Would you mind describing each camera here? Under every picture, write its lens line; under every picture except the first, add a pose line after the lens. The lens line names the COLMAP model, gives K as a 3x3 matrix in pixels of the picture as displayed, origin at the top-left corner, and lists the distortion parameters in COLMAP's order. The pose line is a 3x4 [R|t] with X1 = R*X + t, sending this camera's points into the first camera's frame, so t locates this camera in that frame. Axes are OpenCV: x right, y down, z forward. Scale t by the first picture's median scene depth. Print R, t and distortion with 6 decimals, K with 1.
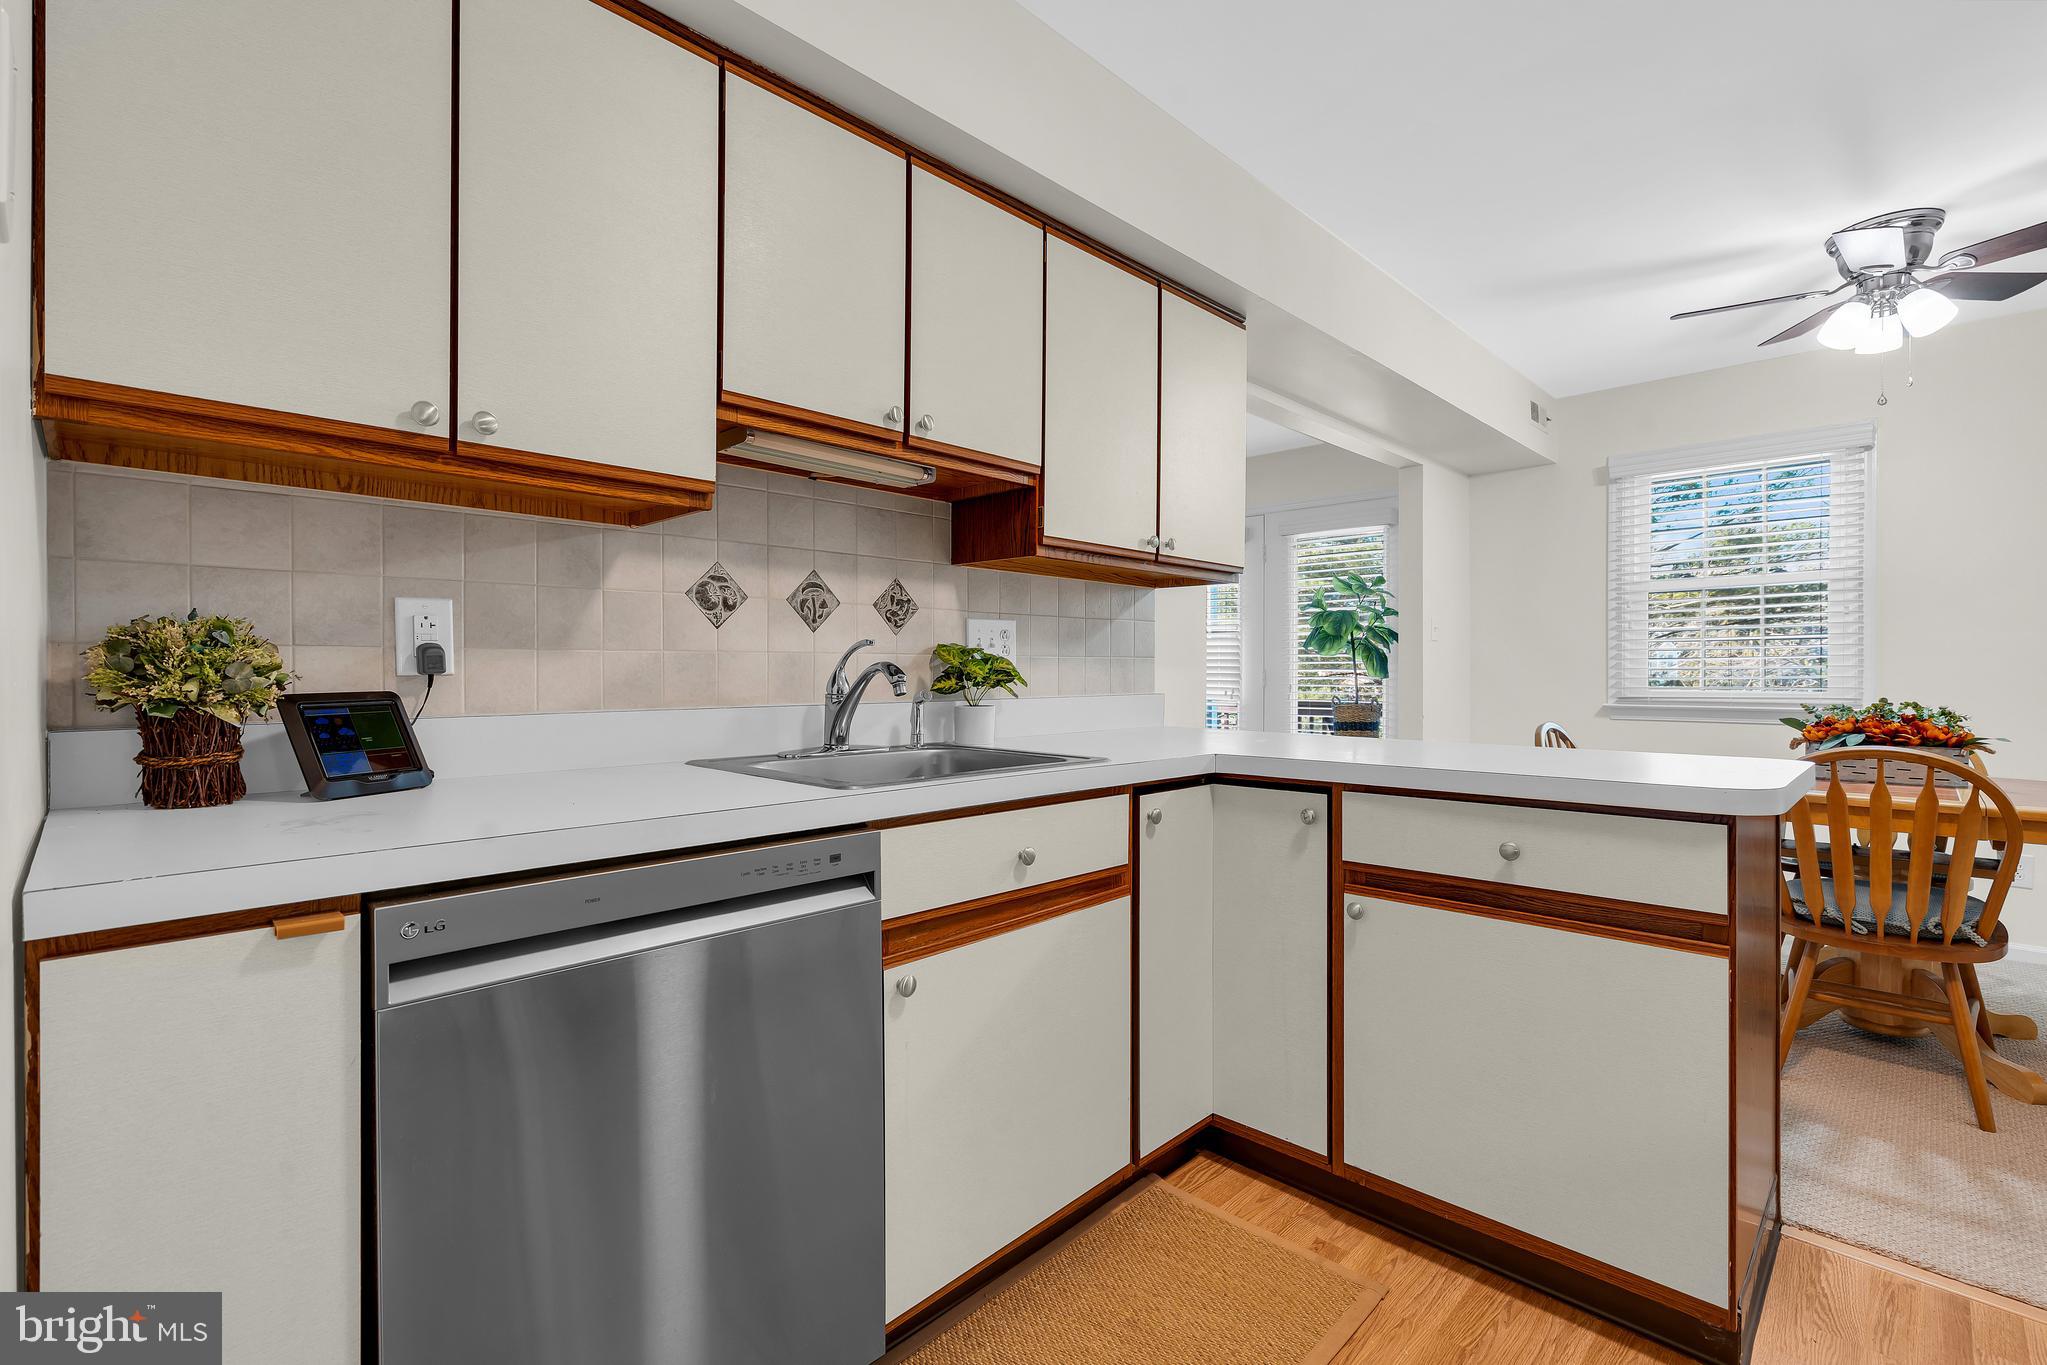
lens RADIAL K [[917.0, 0, 1023.9], [0, 917.0, 674.6], [0, 0, 1]] dist [-0.004284, 0.000650]
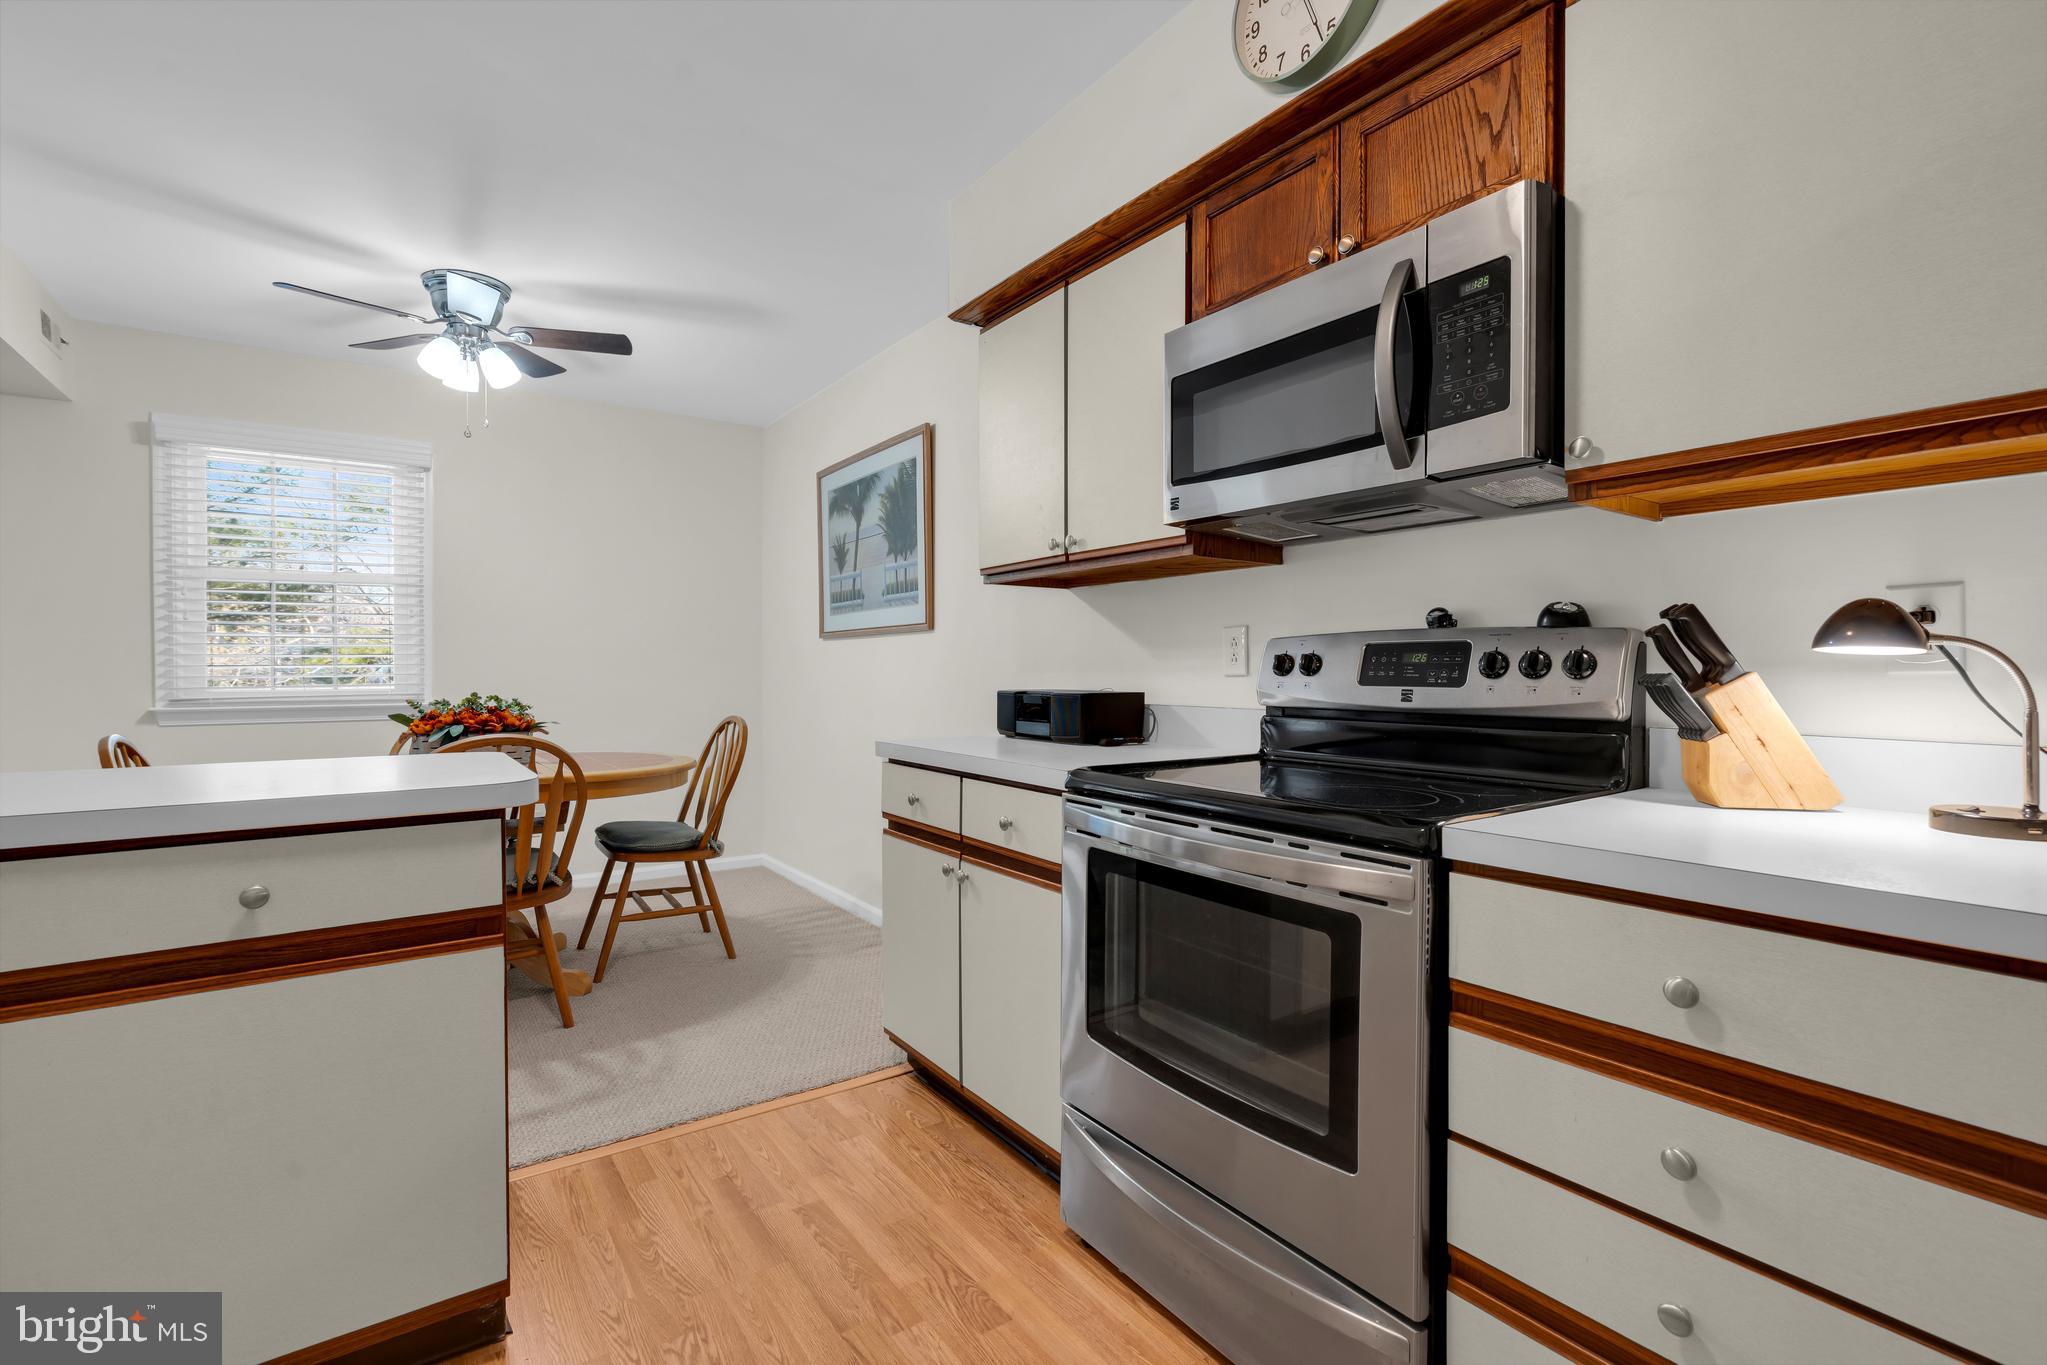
lens RADIAL K [[920.1, 0, 1023.6], [0, 920.1, 678.6], [0, 0, 1]] dist [-0.004667, 0.003544]
pose [[0.174922, -0.010653, 0.984525, -0.097958], [0.002758, 0.999943, 0.010329, -0.002658], [-0.984578, 0.000909, 0.174941, 0.139955]]
